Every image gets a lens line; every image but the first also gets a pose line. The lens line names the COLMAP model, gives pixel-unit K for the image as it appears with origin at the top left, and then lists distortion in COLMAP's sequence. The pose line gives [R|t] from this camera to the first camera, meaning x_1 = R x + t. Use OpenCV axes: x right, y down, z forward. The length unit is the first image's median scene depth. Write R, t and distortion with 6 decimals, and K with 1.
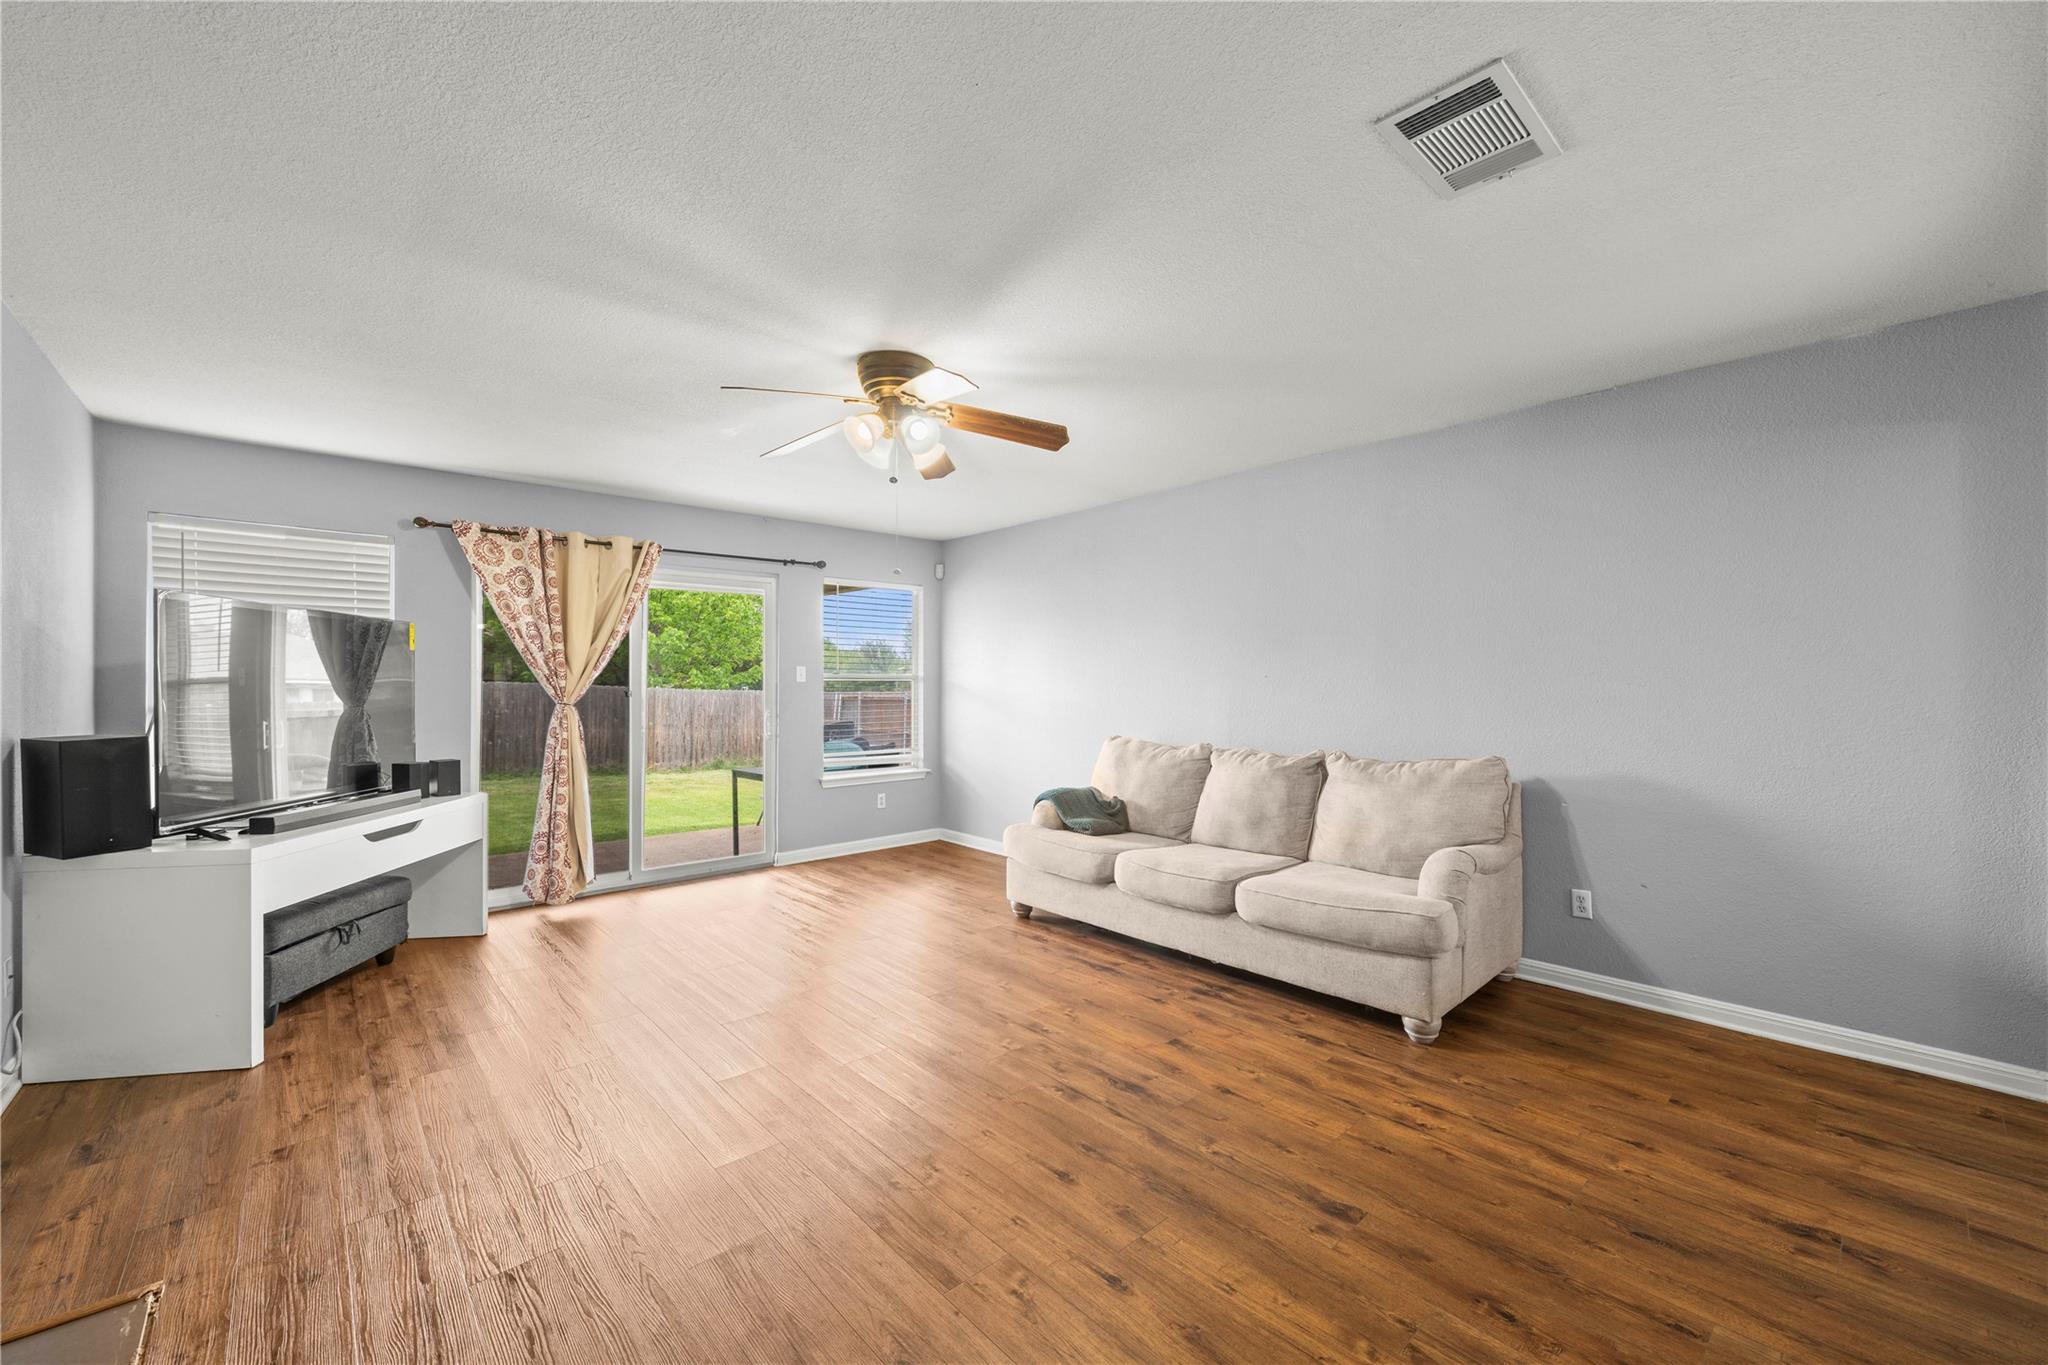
lens RADIAL K [[807.8, 0, 1044.8], [0, 807.8, 686.9], [0, 0, 1]] dist [0.003011, -0.001265]
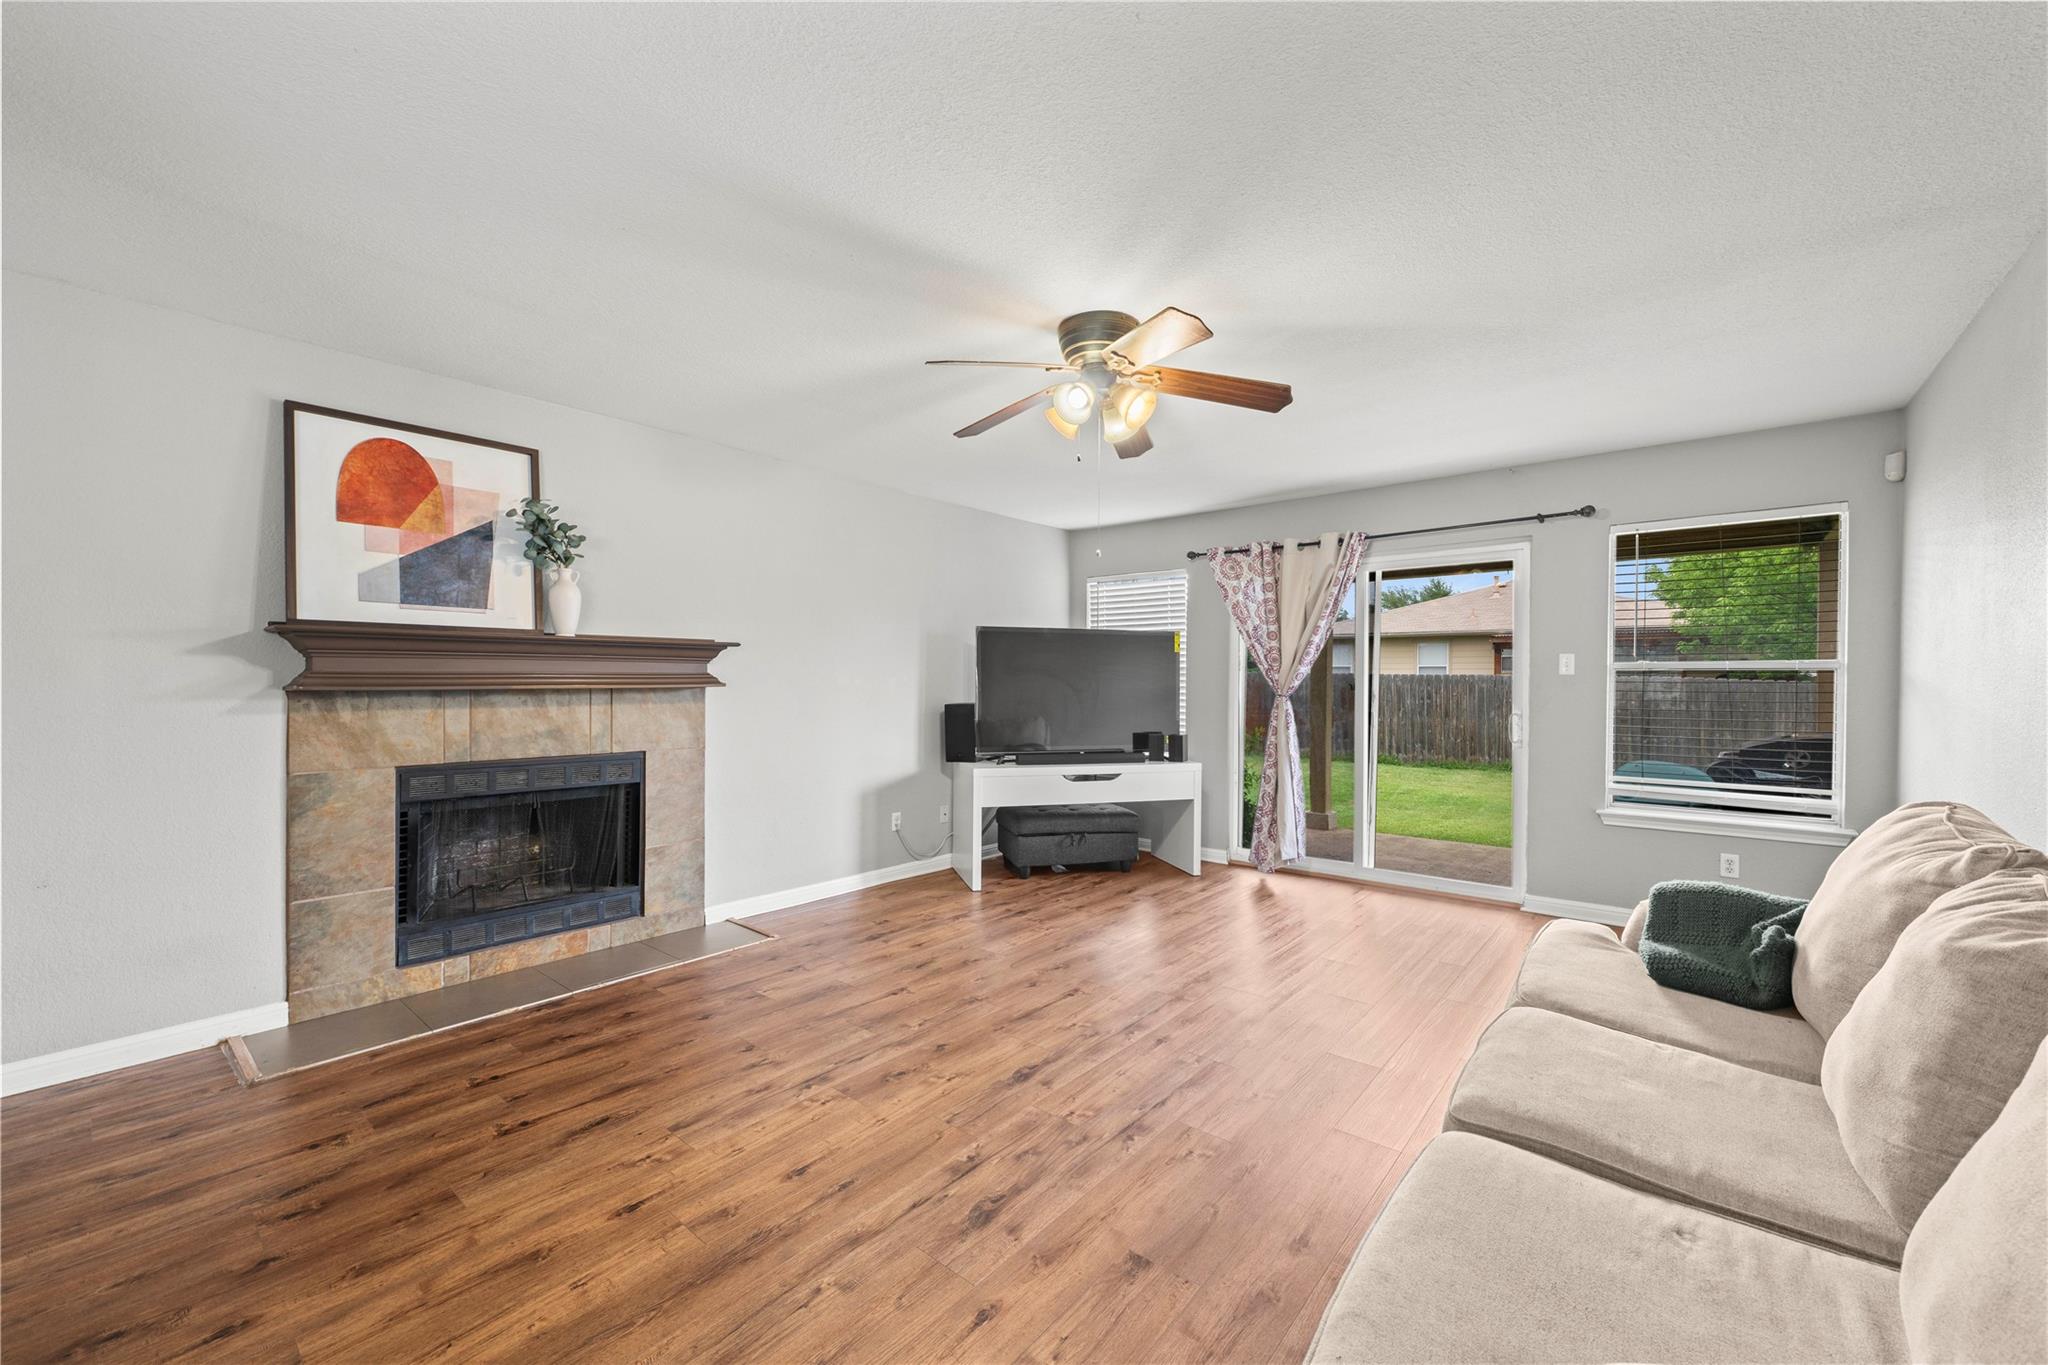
lens RADIAL K [[807.8, 0, 1030.7], [0, 807.8, 684.9], [0, 0, 1]] dist [0.003011, -0.001265]
pose [[0.126357, 0.008389, -0.991949, 0.708705], [-0.005773, 0.999954, 0.007722, 0.000533], [0.991968, 0.004751, 0.126399, 0.791197]]
